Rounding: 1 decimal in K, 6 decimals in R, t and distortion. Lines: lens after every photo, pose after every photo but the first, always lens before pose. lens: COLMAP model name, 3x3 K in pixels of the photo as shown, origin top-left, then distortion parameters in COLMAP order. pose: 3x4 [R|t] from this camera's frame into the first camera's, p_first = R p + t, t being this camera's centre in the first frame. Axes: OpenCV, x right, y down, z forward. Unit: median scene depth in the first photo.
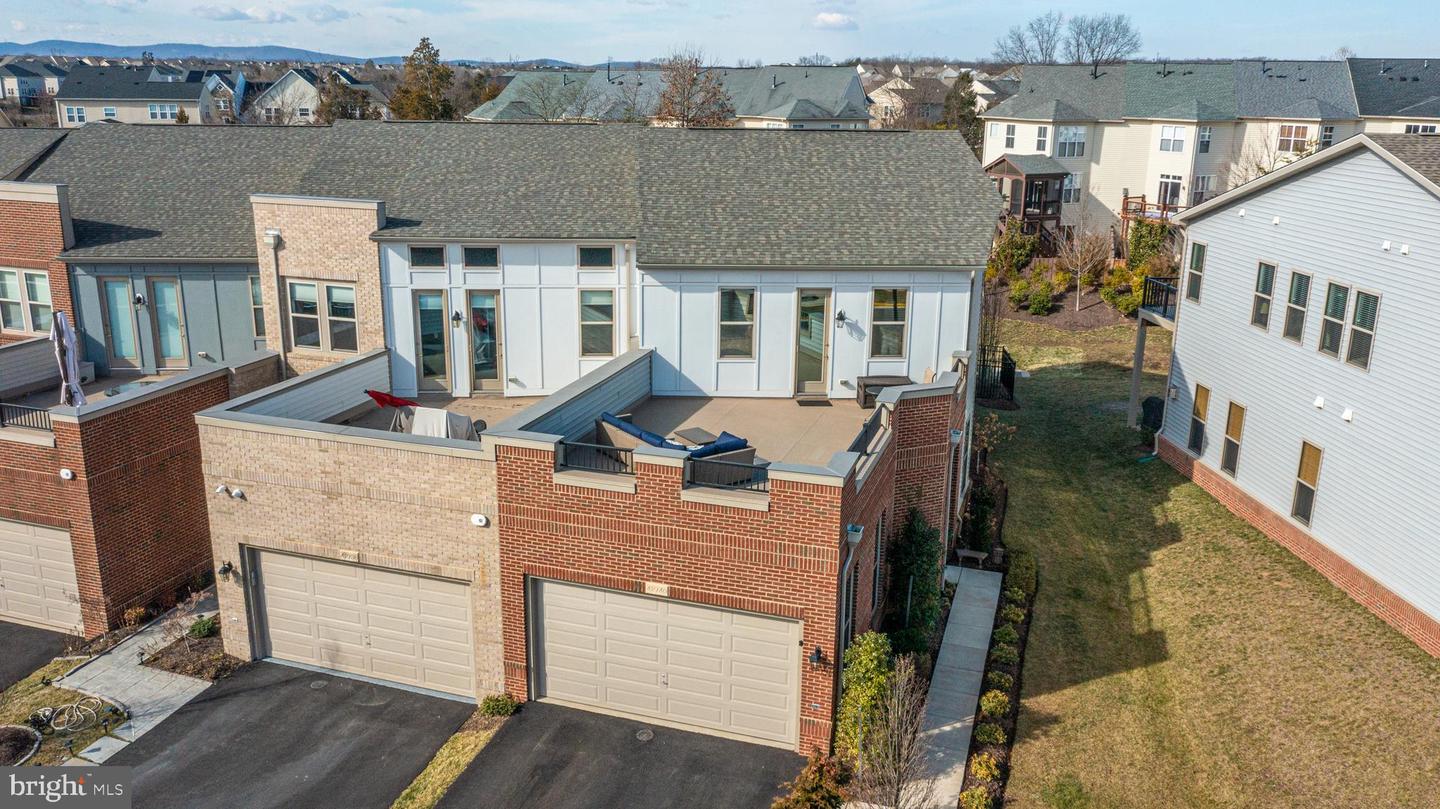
lens RADIAL K [[1134.0, 0, 717.6], [0, 1134.0, 424.9], [0, 0, 1]] dist [-0.013352, 0.005554]
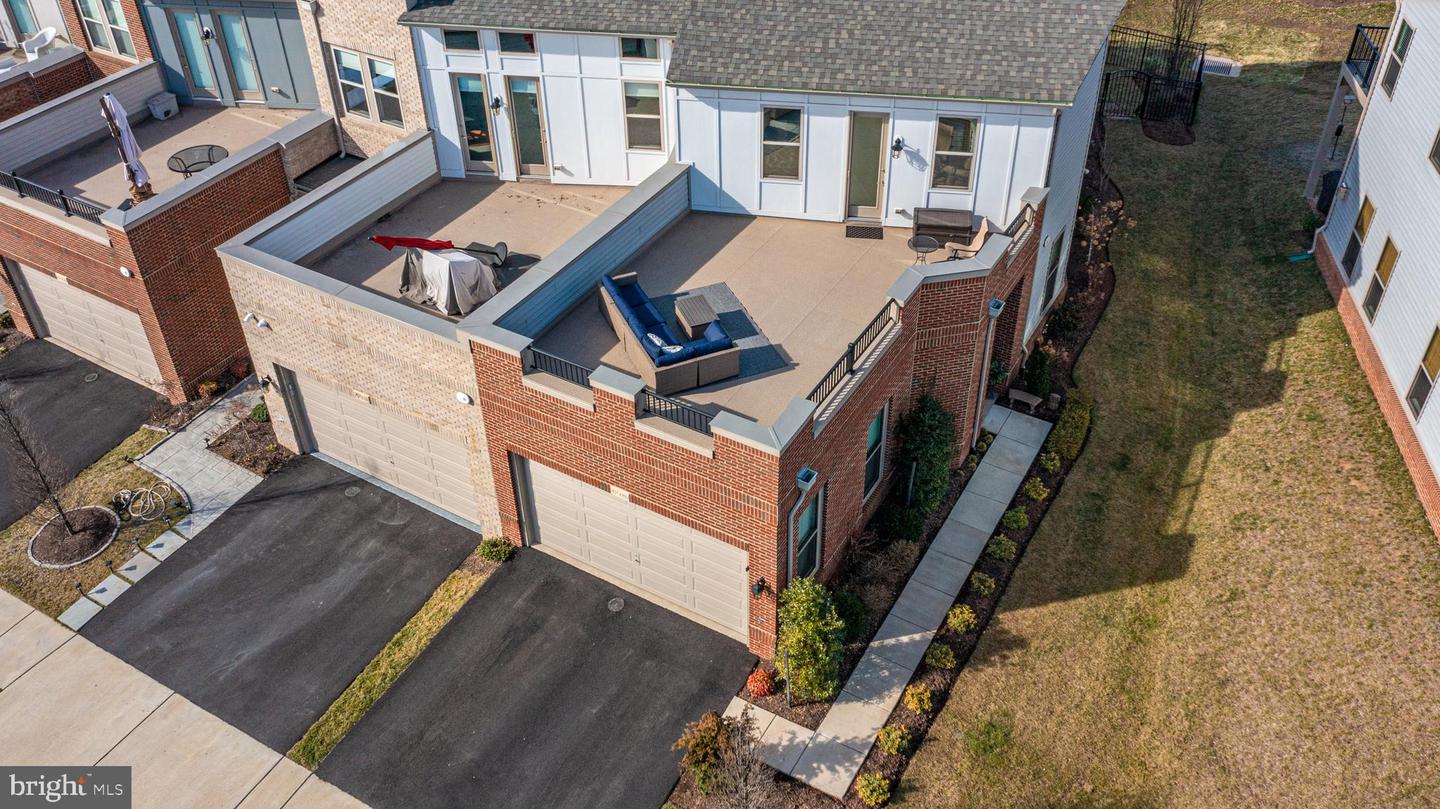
lens RADIAL K [[1202.6, 0, 726.3], [0, 1202.6, 383.9], [0, 0, 1]] dist [-0.005276, 0.000367]
pose [[0.976230, 0.113996, -0.184337, 0.171473], [-0.037879, 0.927154, 0.372760, -0.266219], [0.213402, -0.356917, 0.909434, 0.051227]]
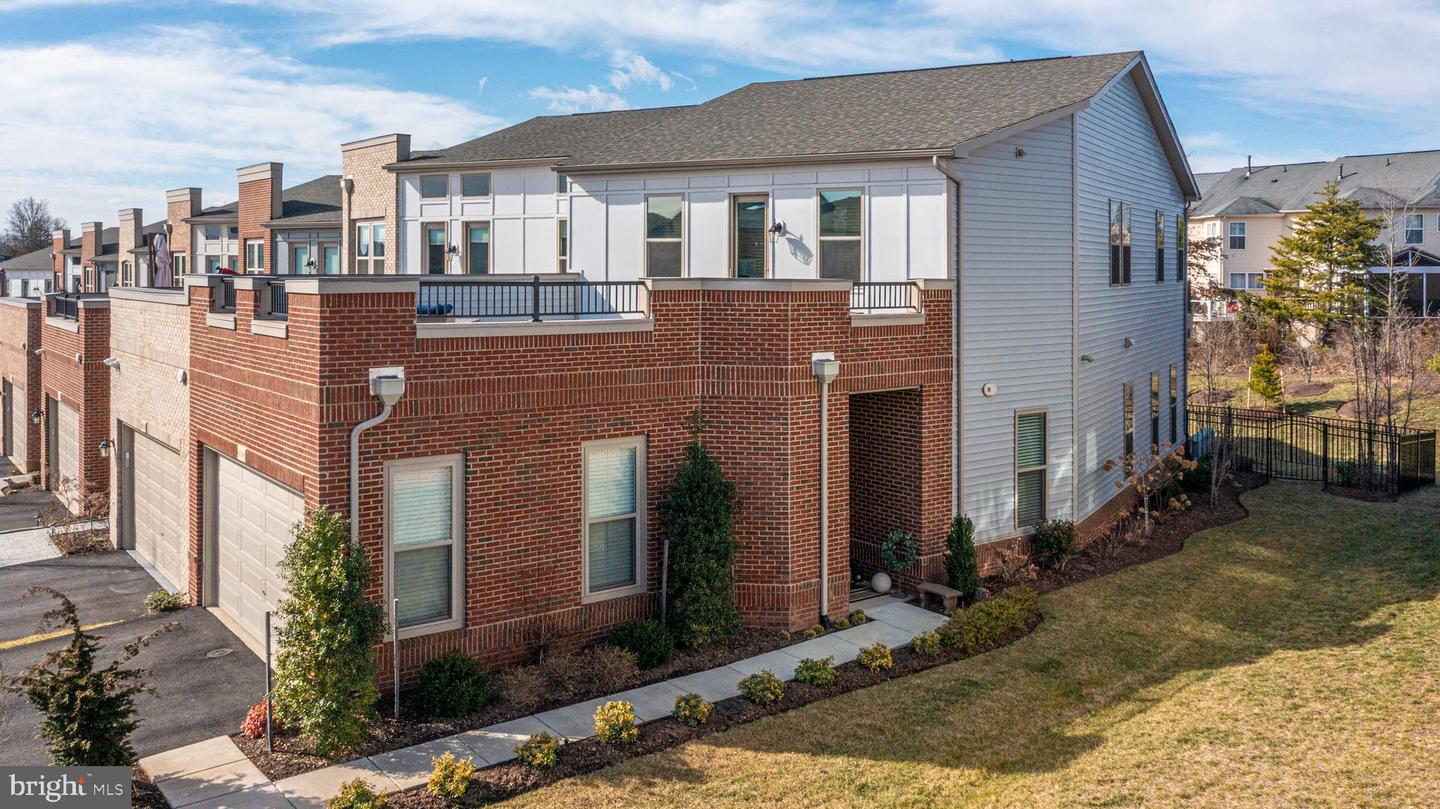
lens RADIAL K [[1181.9, 0, 717.4], [0, 1181.9, 276.3], [0, 0, 1]] dist [-0.007461, -0.002968]
pose [[0.820398, -0.008099, -0.571735, 0.522100], [-0.158265, 0.957618, -0.240665, 0.128910], [0.549453, 0.287926, 0.784347, 0.371492]]
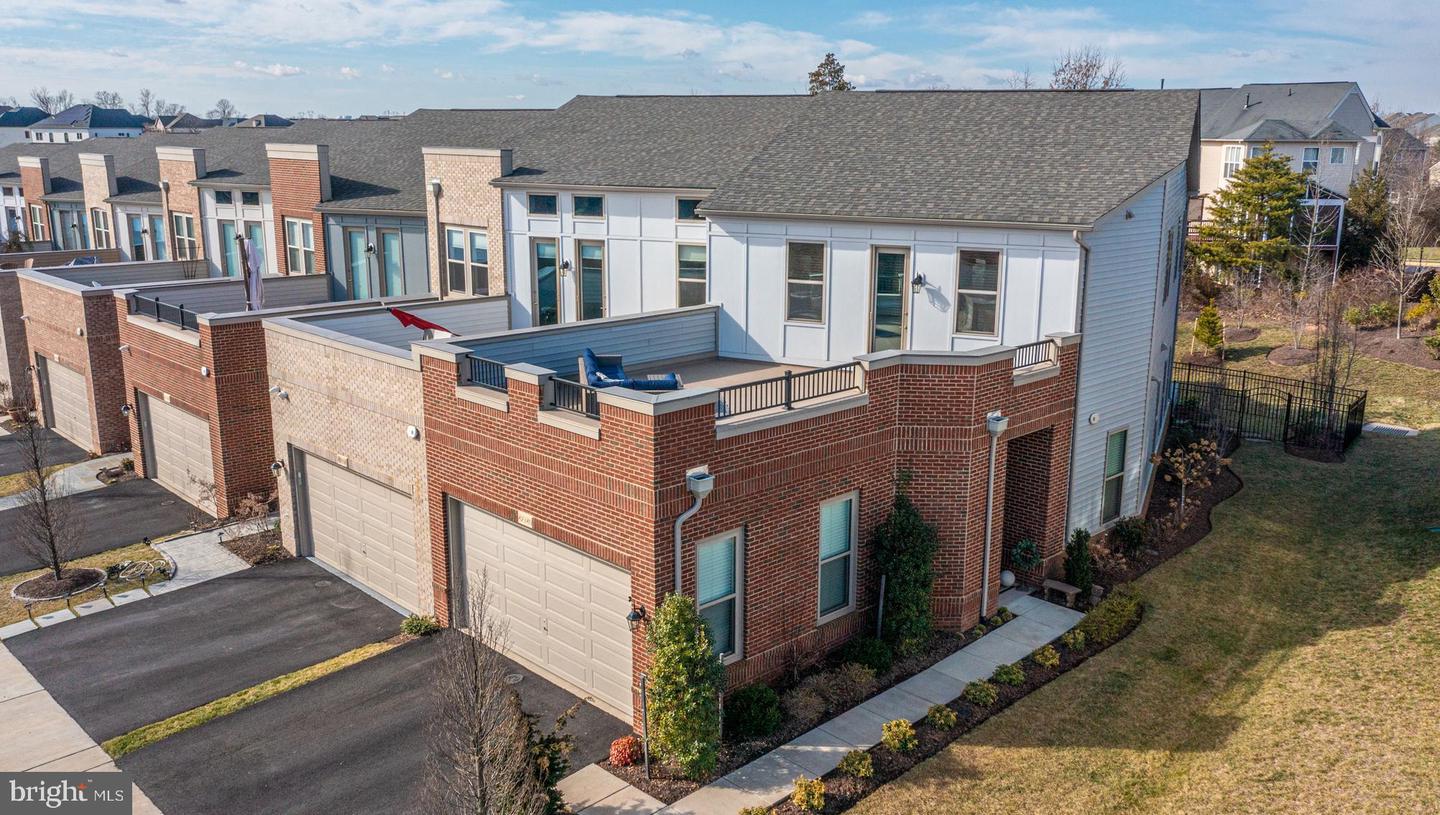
lens RADIAL K [[1163.7, 0, 738.0], [0, 1163.7, 428.2], [0, 0, 1]] dist [-0.009737, -0.004099]
pose [[0.890467, 0.103946, -0.443016, 0.386425], [-0.127829, 0.991499, -0.024300, 0.053534], [0.436724, 0.078269, 0.896184, 0.162002]]
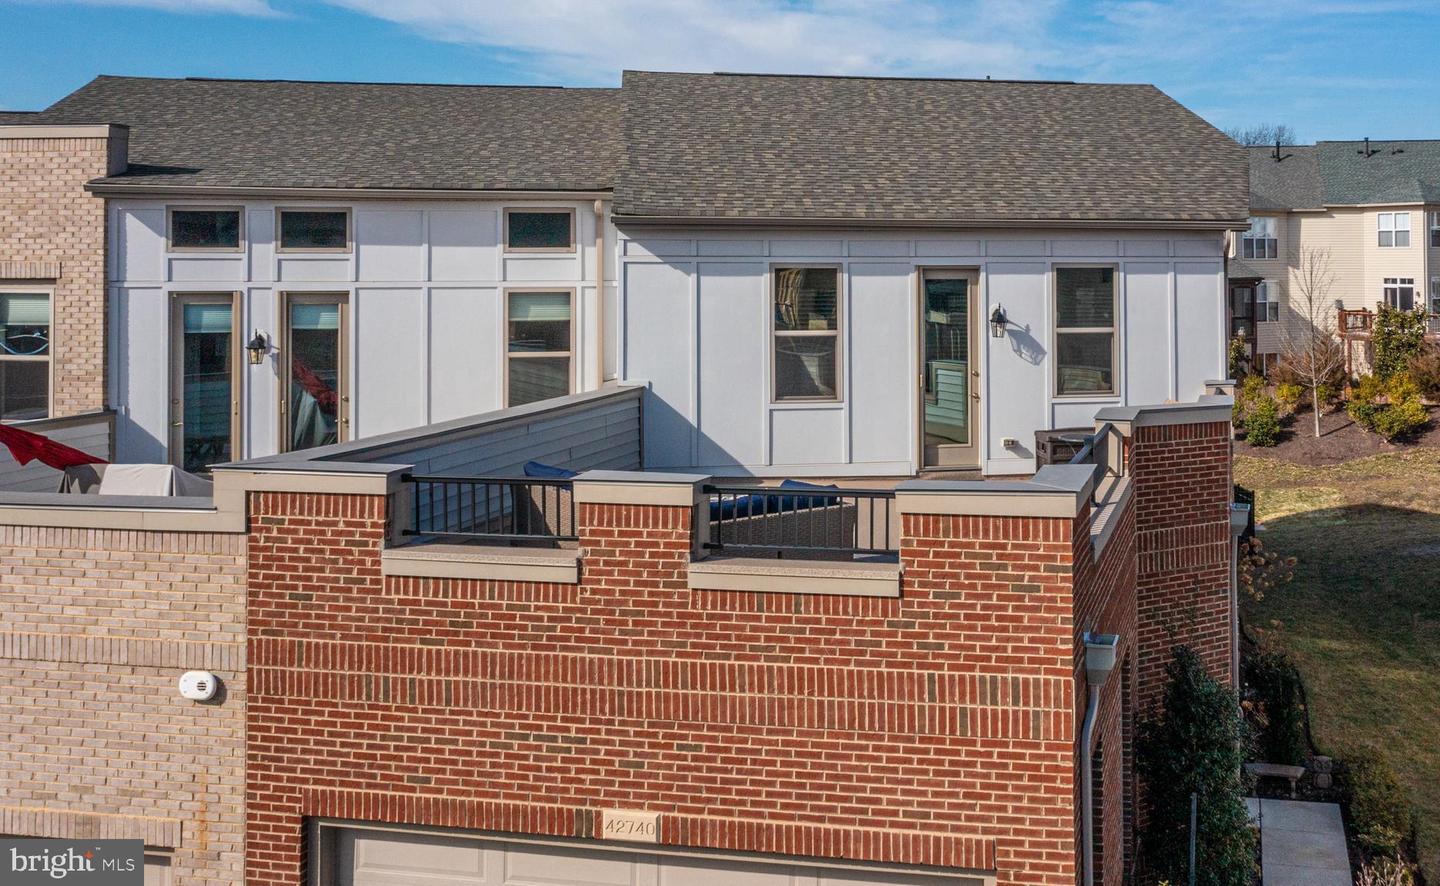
lens RADIAL K [[1517.2, 0, 970.2], [0, 1517.2, 249.8], [0, 0, 1]] dist [-0.006165, -0.008558]
pose [[0.990759, -0.015030, 0.134801, -0.001966], [0.054326, 0.954613, -0.292851, 0.084773], [-0.124281, 0.297468, 0.946608, 0.304734]]
